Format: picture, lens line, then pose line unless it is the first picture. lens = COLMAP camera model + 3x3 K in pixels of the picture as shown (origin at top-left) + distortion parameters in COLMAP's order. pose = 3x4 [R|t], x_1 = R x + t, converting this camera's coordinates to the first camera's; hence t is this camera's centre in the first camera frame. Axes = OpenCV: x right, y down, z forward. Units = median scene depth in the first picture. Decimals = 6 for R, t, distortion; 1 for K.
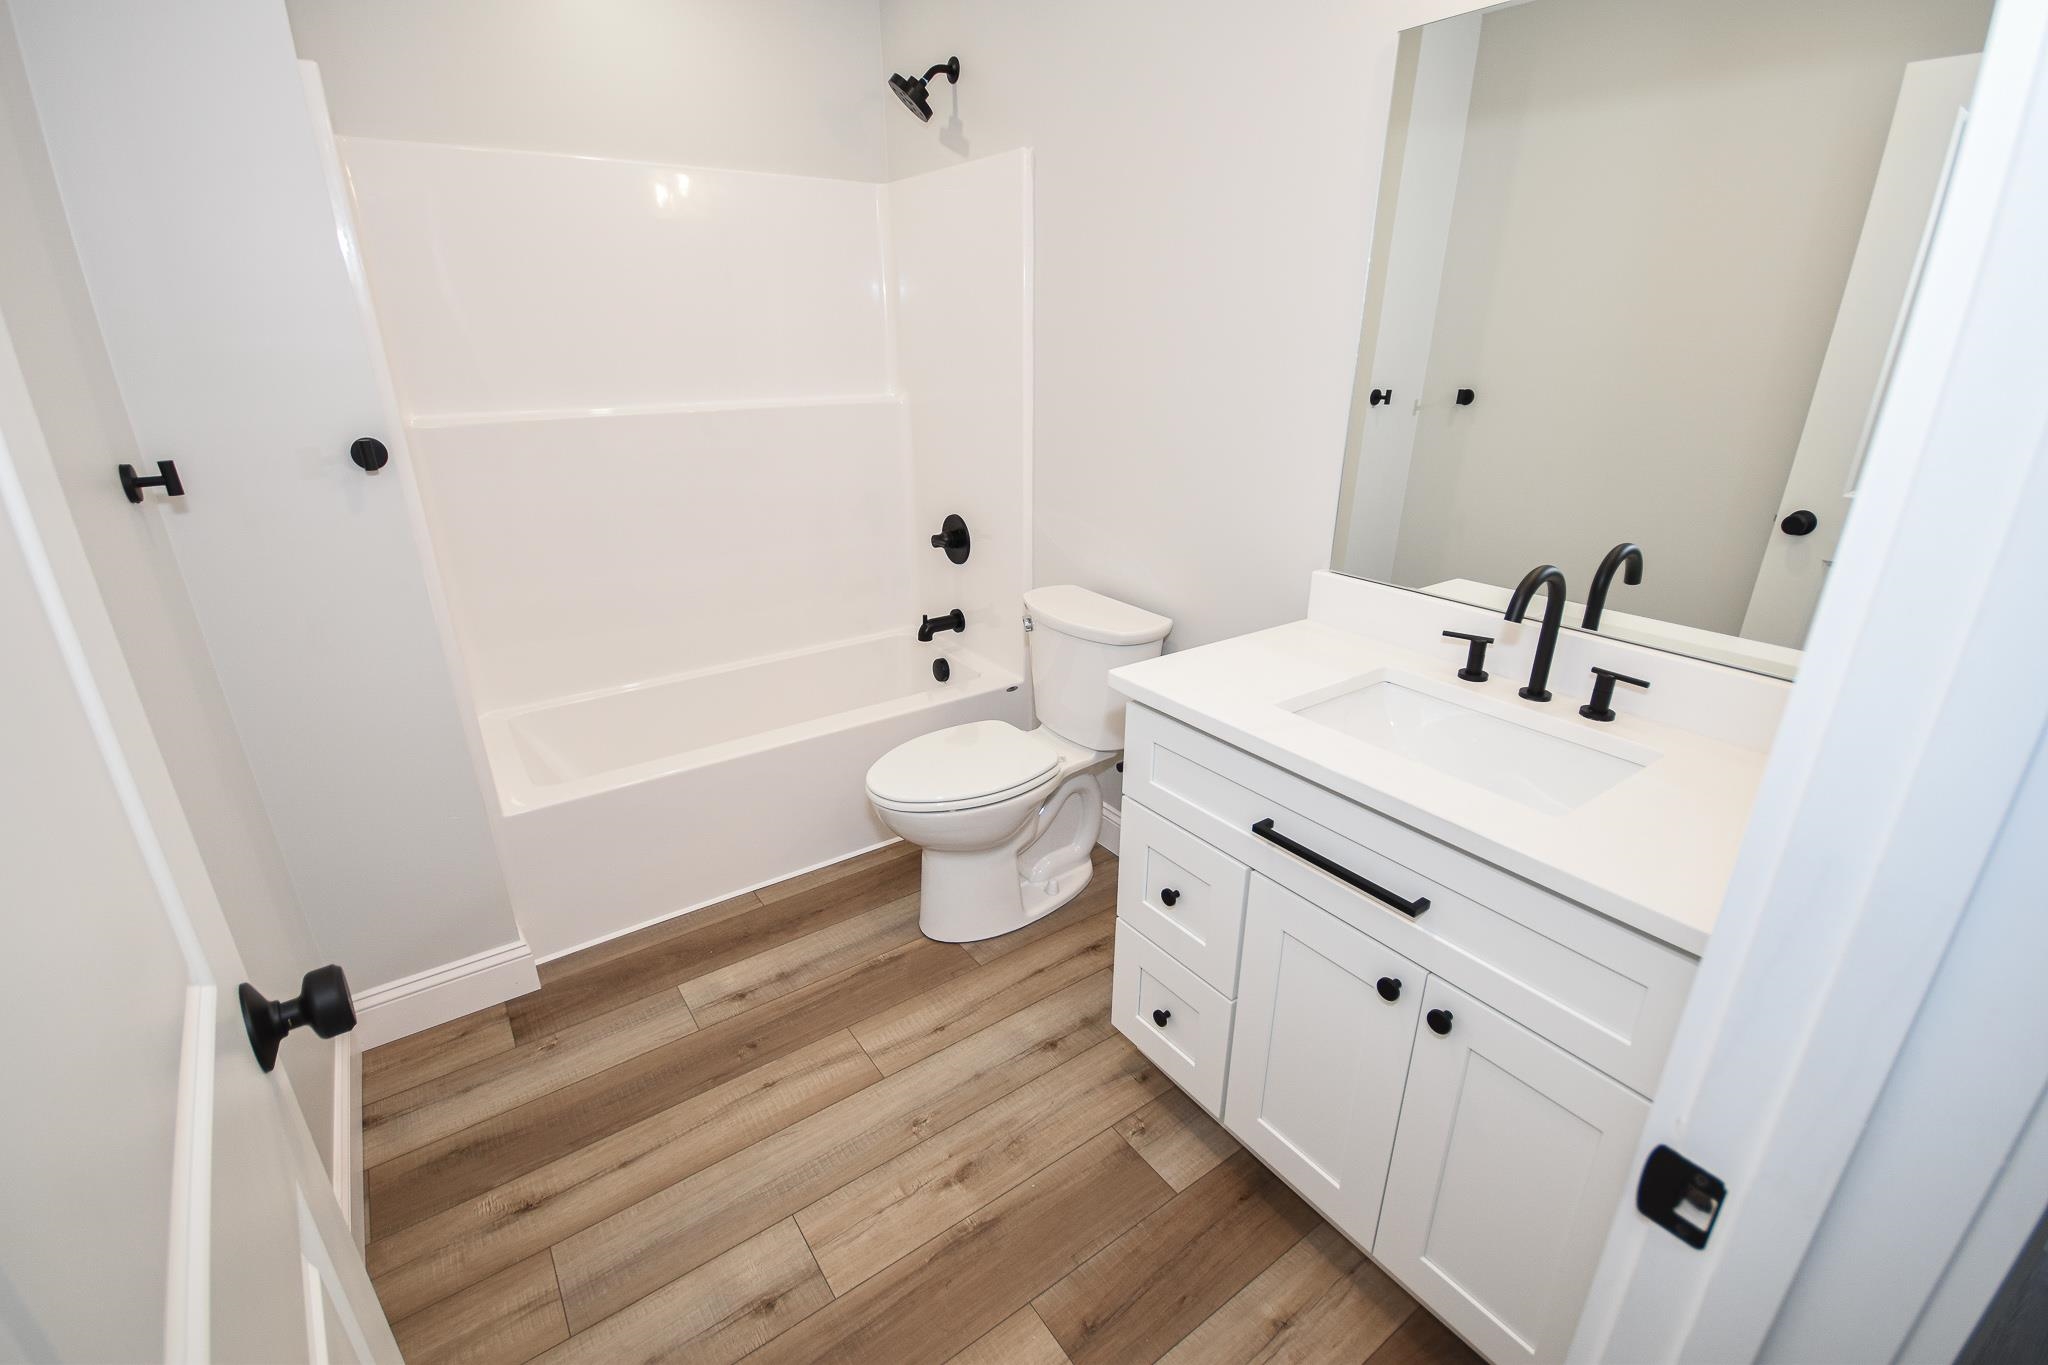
lens RADIAL K [[899.1, 0, 1025.2], [0, 899.1, 694.1], [0, 0, 1]] dist [0.005053, -0.009416]
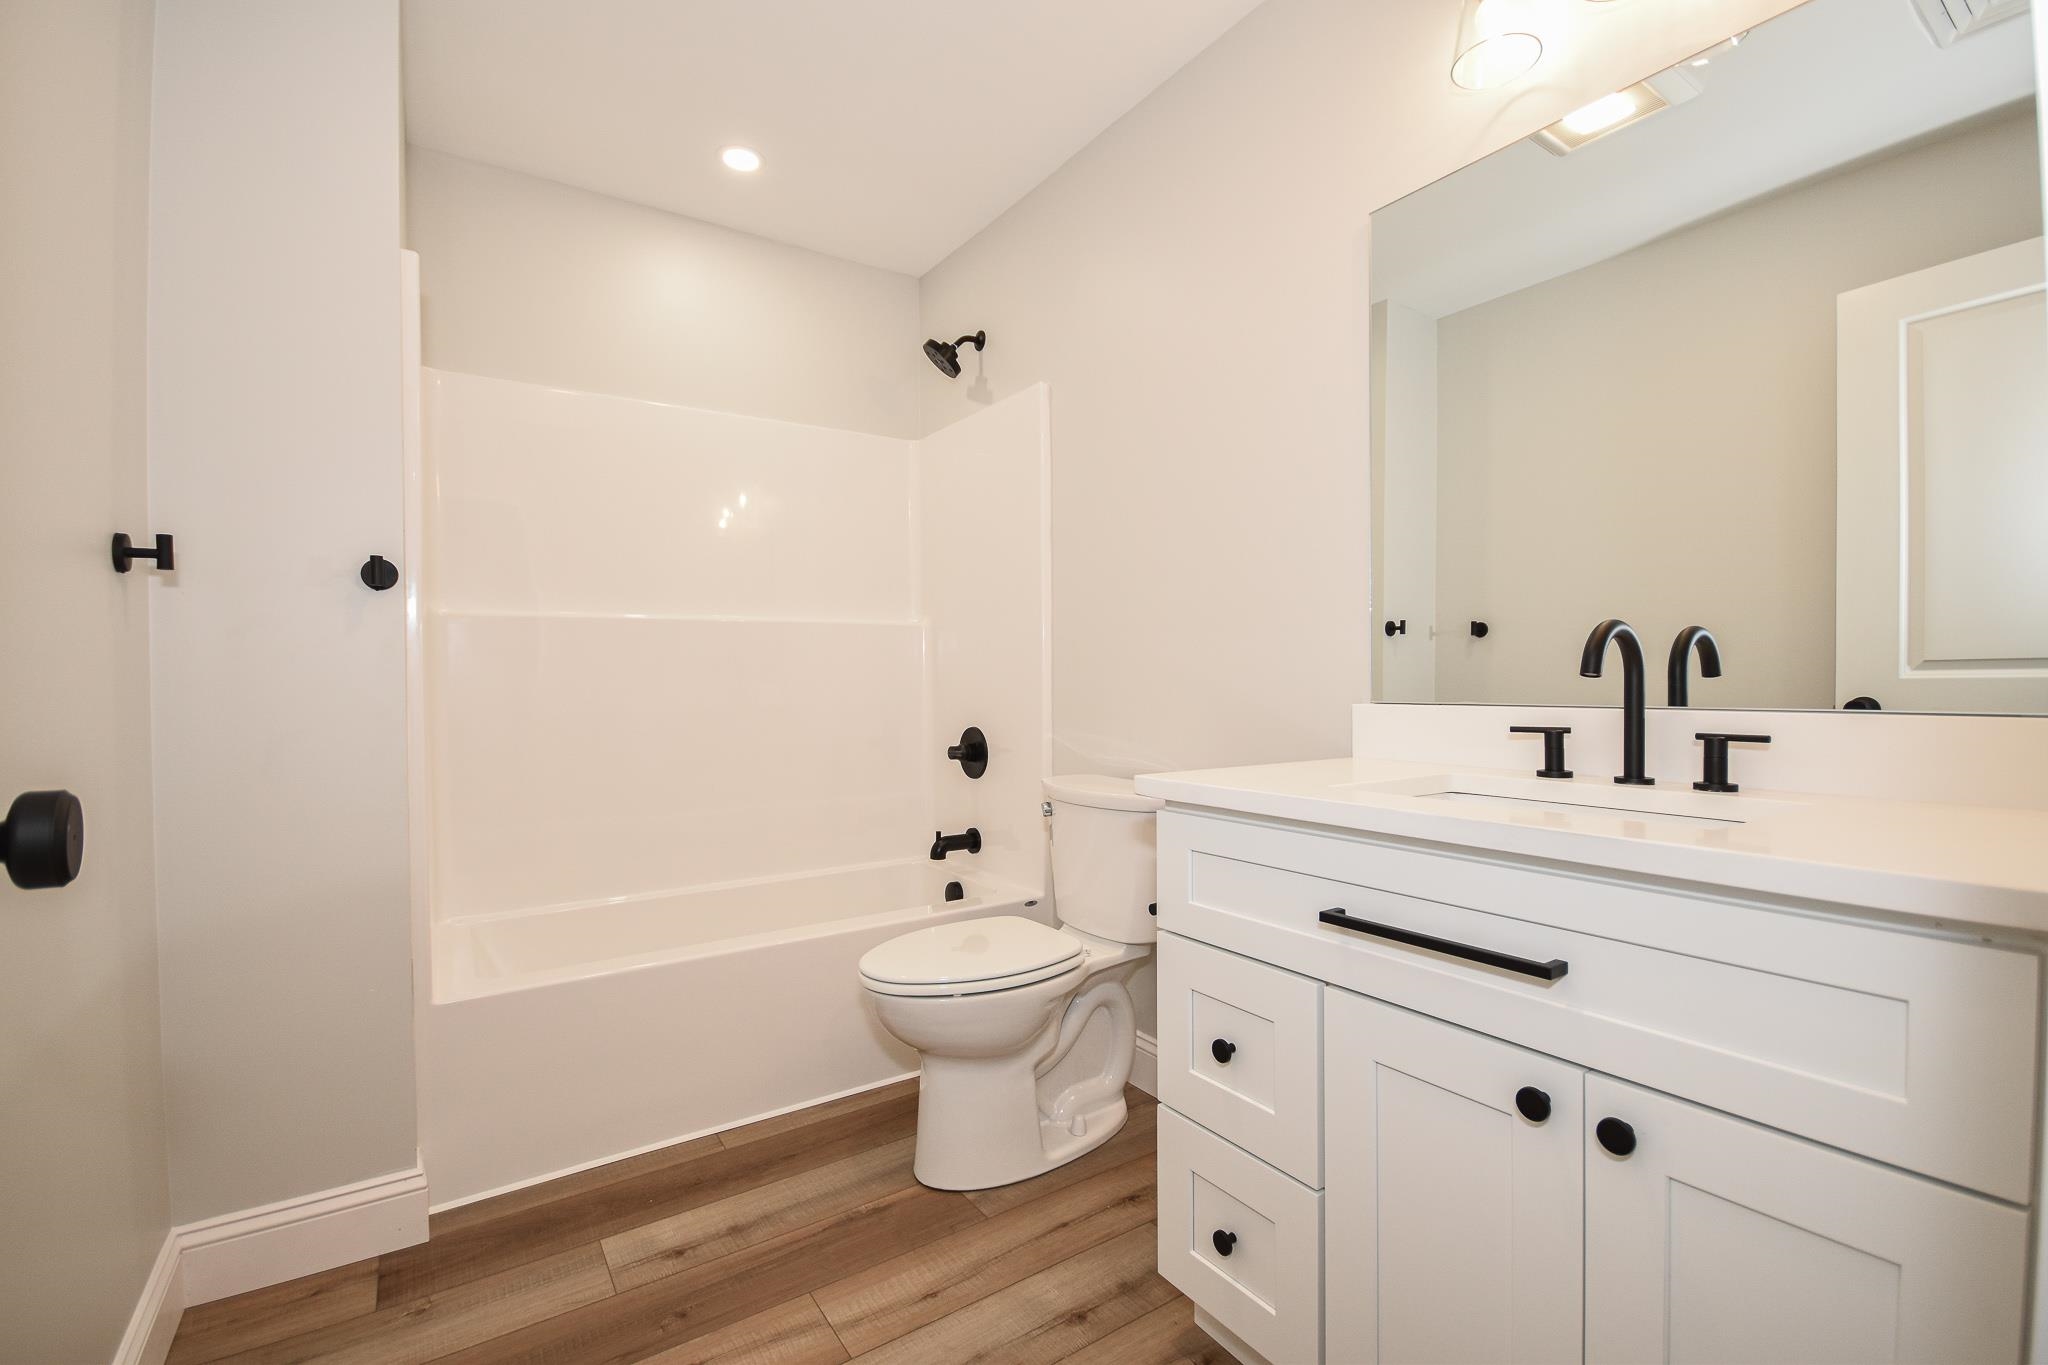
lens RADIAL K [[899.1, 0, 1027.1], [0, 899.1, 689.3], [0, 0, 1]] dist [0.005053, -0.009416]
pose [[0.999687, -0.005476, -0.024394, 0.006623], [-0.003737, 0.932038, -0.362341, 0.163164], [0.024720, 0.362318, 0.931726, 0.108619]]
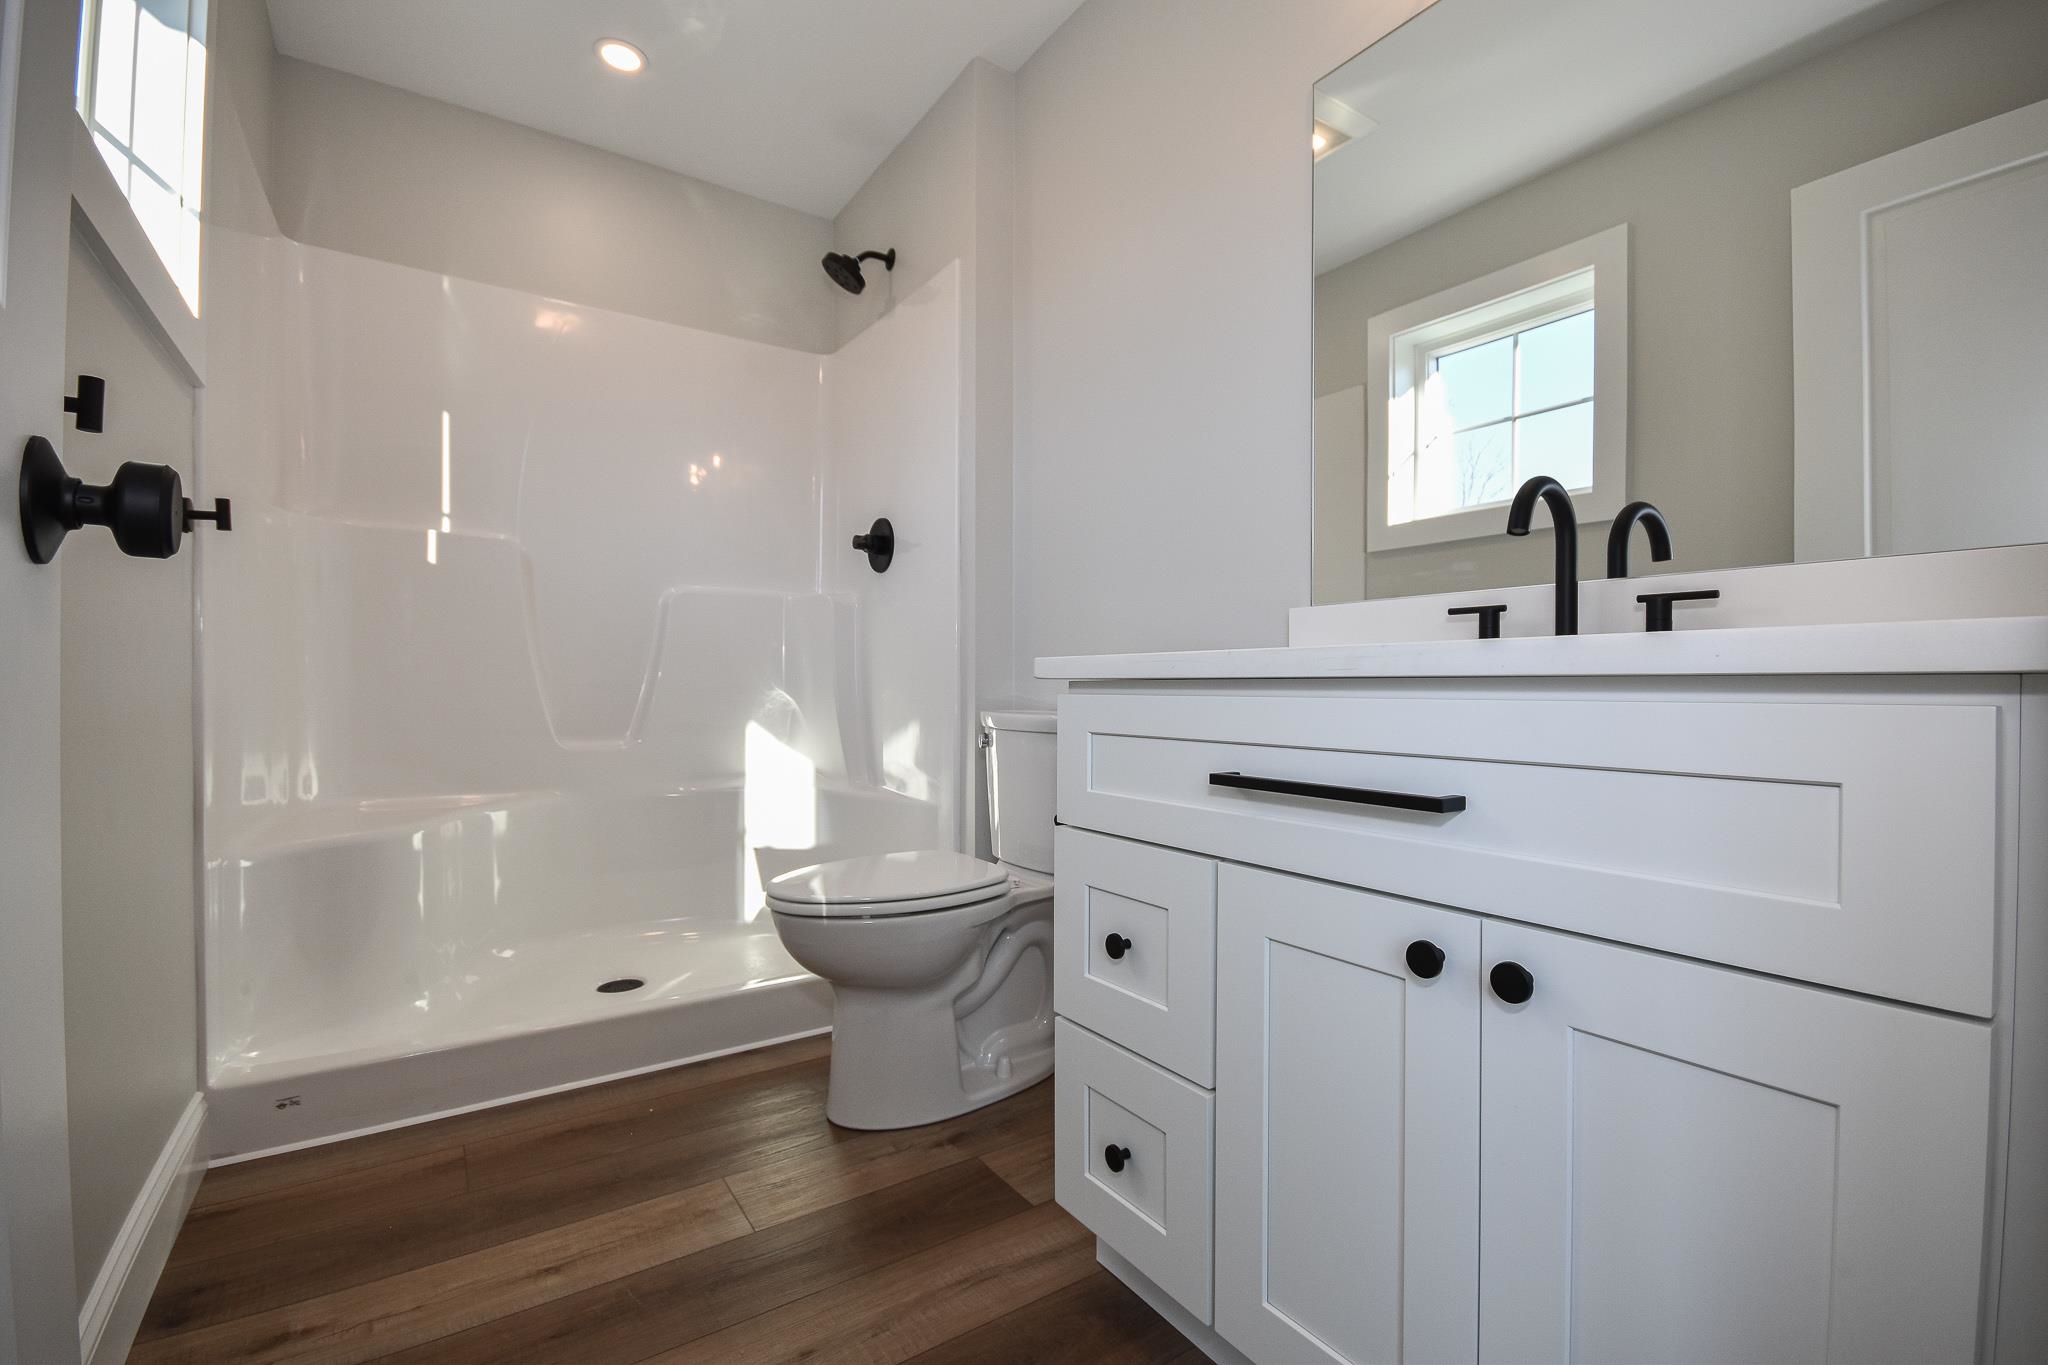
lens RADIAL K [[899.1, 0, 1024.3], [0, 899.1, 680.7], [0, 0, 1]] dist [0.005053, -0.009416]
pose [[0.999580, 0.005338, -0.028493, 0.079602], [-0.015593, 0.927597, -0.373258, 0.224903], [0.024437, 0.373545, 0.927290, 0.191338]]
